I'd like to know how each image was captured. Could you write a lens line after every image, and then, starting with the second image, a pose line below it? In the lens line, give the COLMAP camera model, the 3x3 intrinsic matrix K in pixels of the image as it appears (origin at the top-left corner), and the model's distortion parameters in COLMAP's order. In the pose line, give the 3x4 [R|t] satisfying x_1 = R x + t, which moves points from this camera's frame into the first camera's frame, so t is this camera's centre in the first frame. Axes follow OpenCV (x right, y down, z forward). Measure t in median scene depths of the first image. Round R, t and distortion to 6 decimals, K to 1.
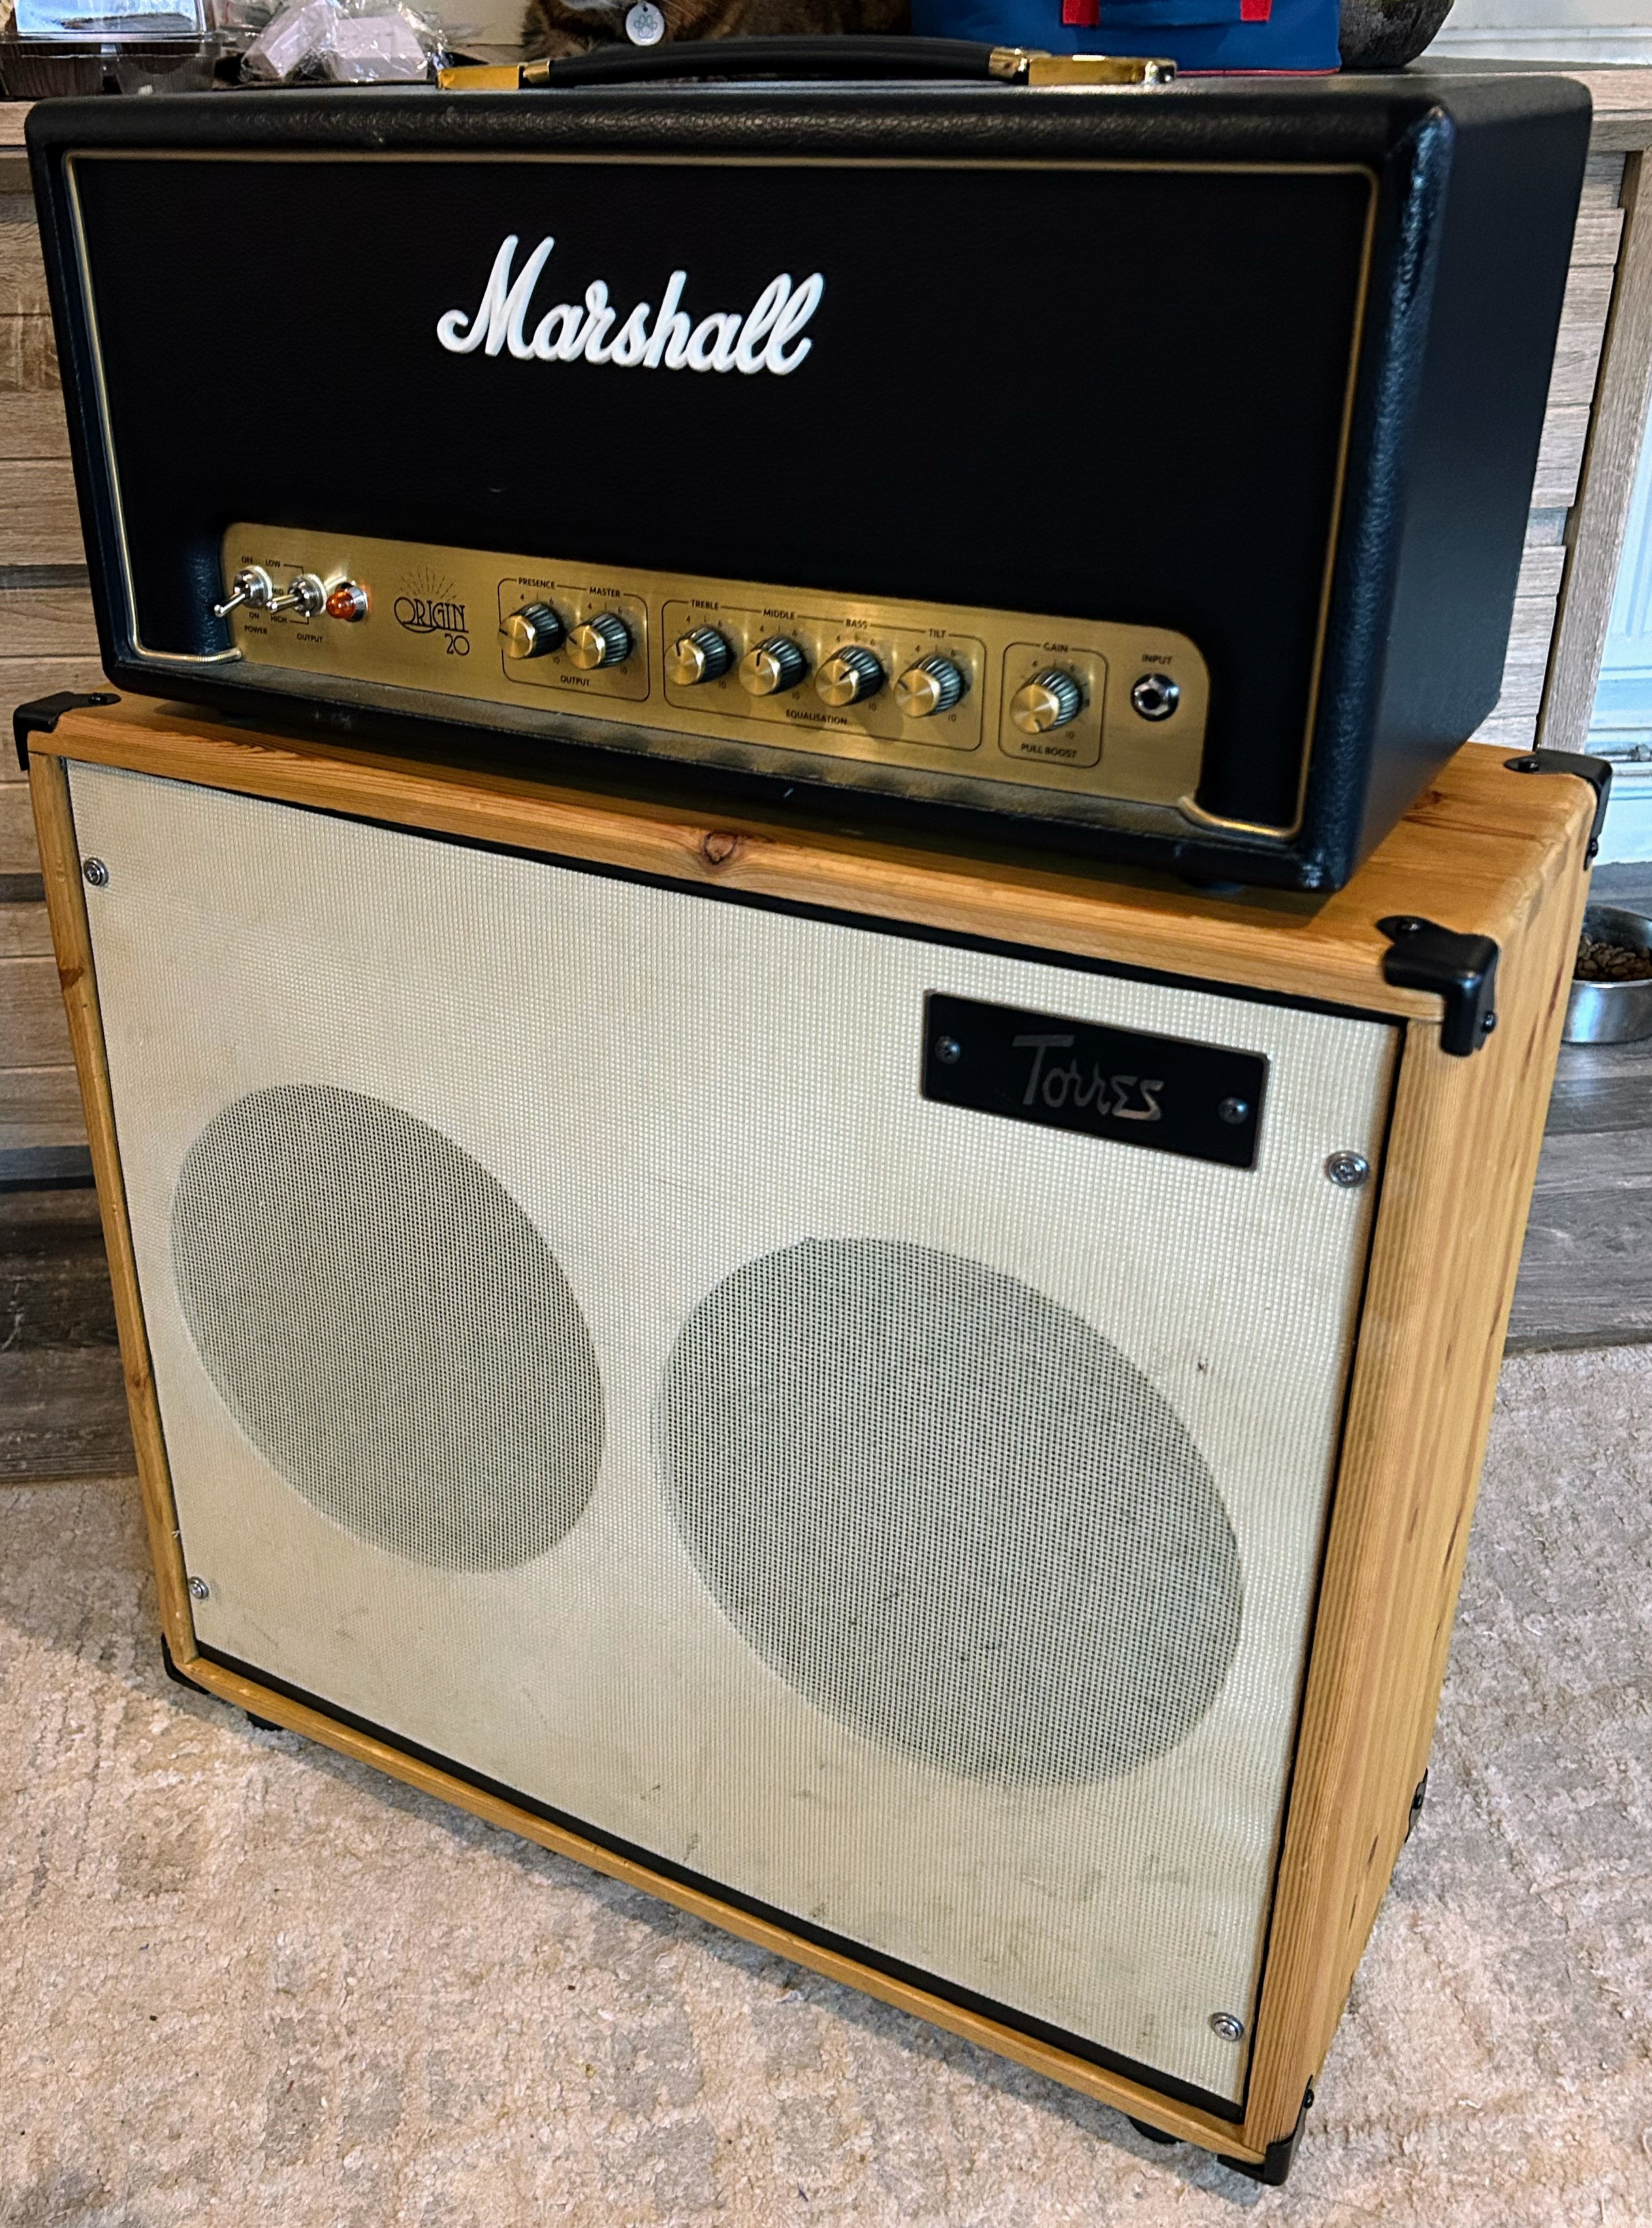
lens RADIAL K [[1966.9, 0, 828.1], [0, 1966.9, 1100.7], [0, 0, 1]] dist [0.018397, -0.006653]
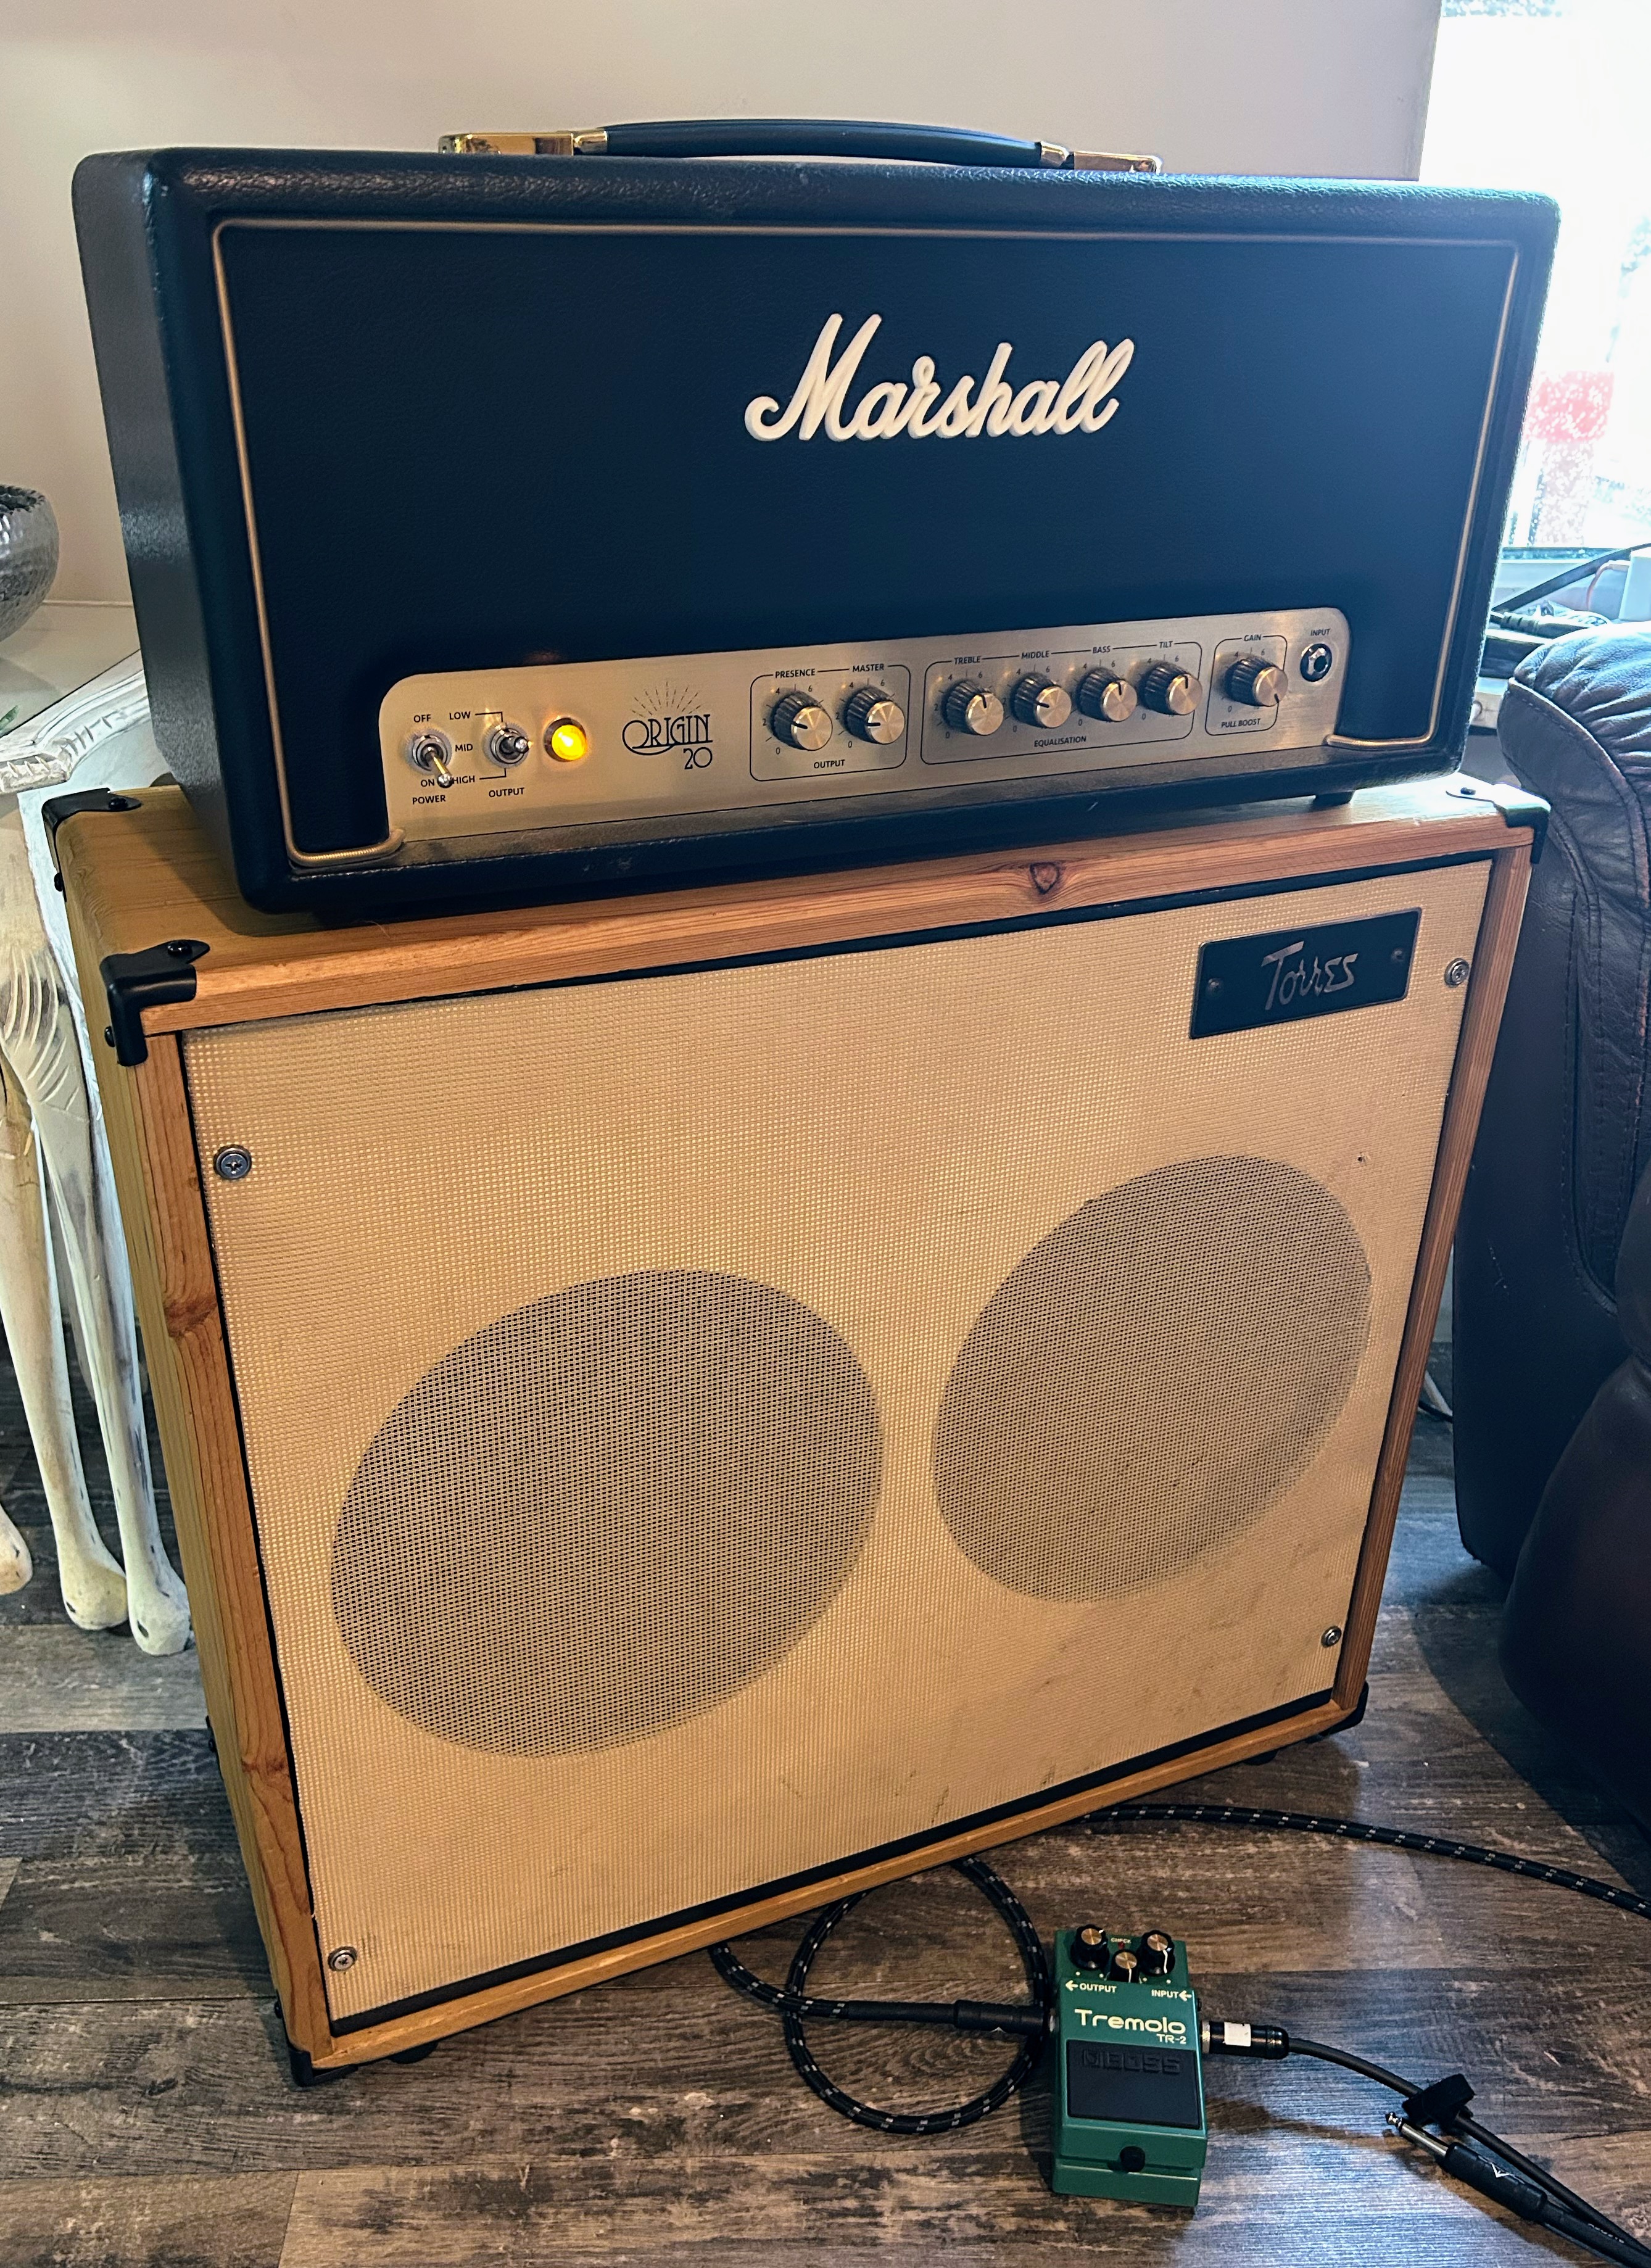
lens RADIAL K [[1795.5, 0, 824.2], [0, 1795.5, 1146.8], [0, 0, 1]] dist [-0.009042, -0.007743]
pose [[0.622398, -0.361124, 0.694414, -0.910841], [0.325269, 0.926300, 0.190178, -0.229771], [-0.711913, 0.107505, 0.693990, 0.442162]]
